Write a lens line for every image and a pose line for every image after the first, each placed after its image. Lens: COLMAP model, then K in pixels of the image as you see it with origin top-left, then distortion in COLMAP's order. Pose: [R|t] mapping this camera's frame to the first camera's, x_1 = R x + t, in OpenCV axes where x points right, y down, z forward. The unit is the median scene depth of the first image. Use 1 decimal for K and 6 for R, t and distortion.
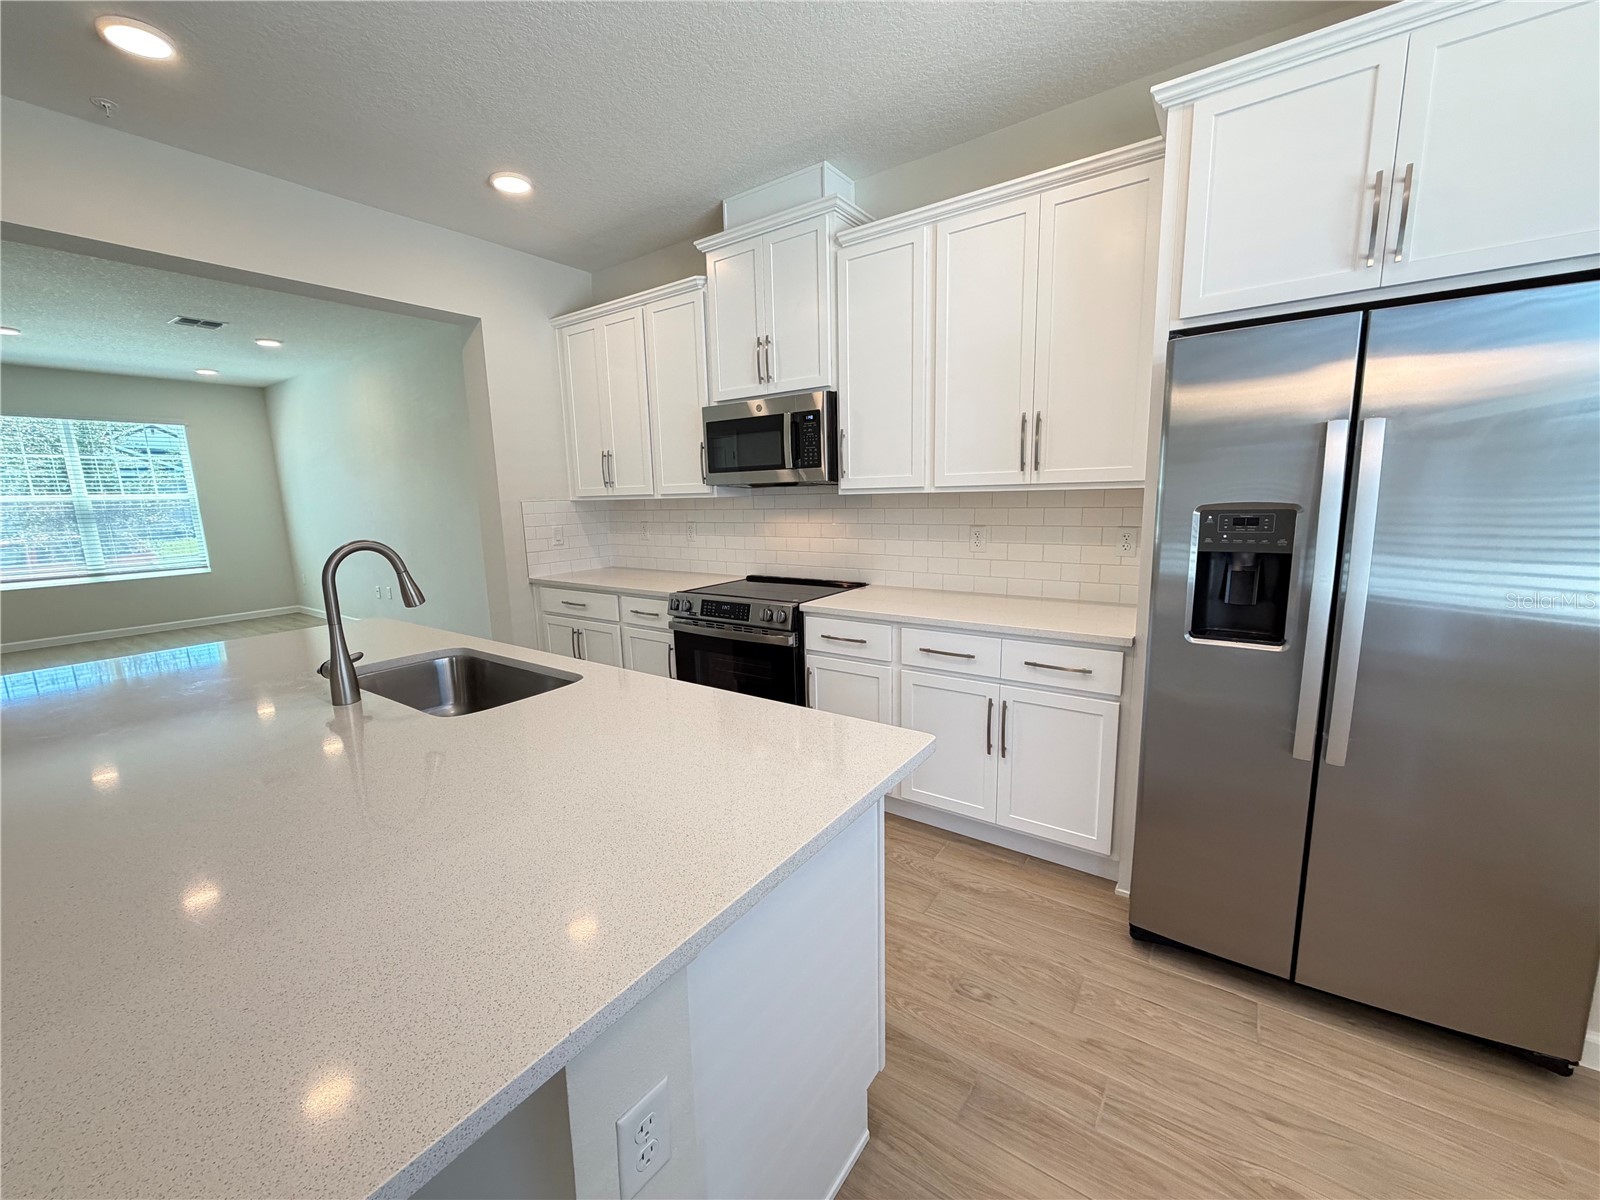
lens RADIAL K [[637.0, 0, 795.0], [0, 637.0, 595.3], [0, 0, 1]] dist [0.007653, -0.000047]
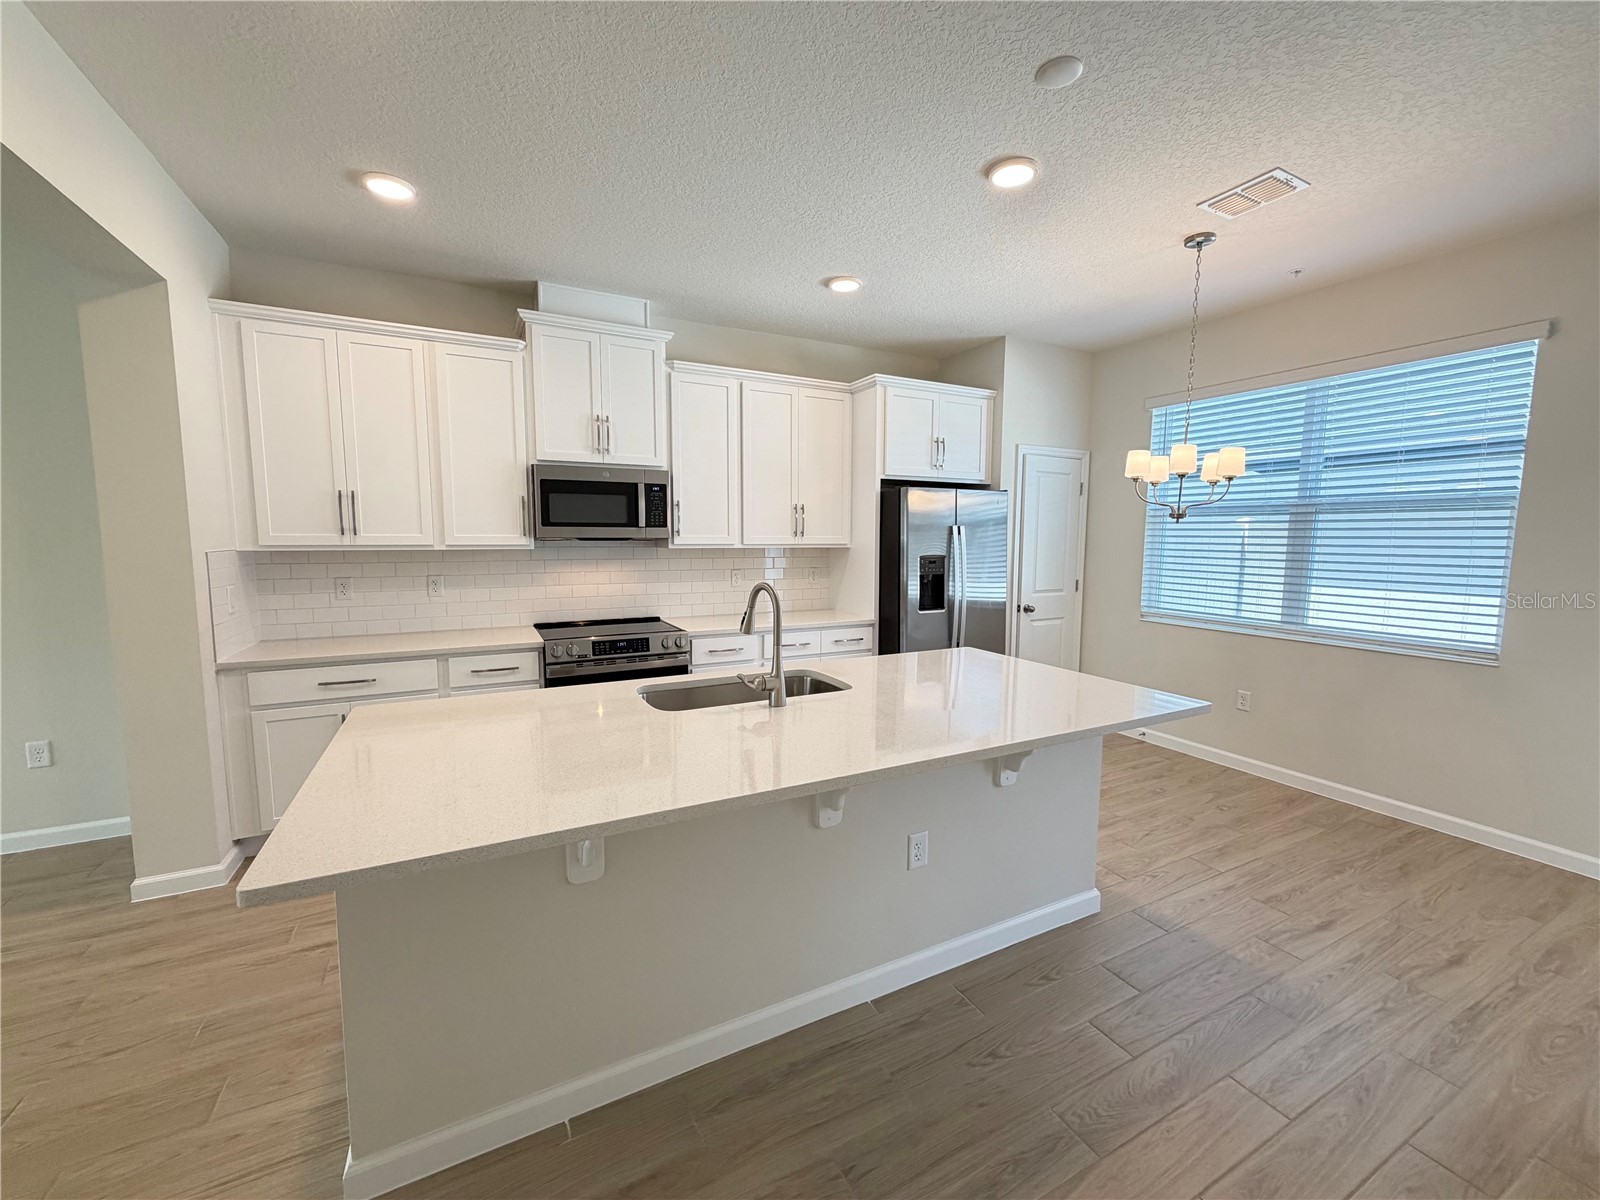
lens RADIAL K [[637.0, 0, 810.3], [0, 637.0, 599.2], [0, 0, 1]] dist [0.007653, -0.000047]
pose [[0.449207, -0.049690, 0.892045, -0.936819], [0.132850, 0.991067, -0.011693, -0.002195], [-0.883495, 0.123761, 0.451796, 0.164647]]
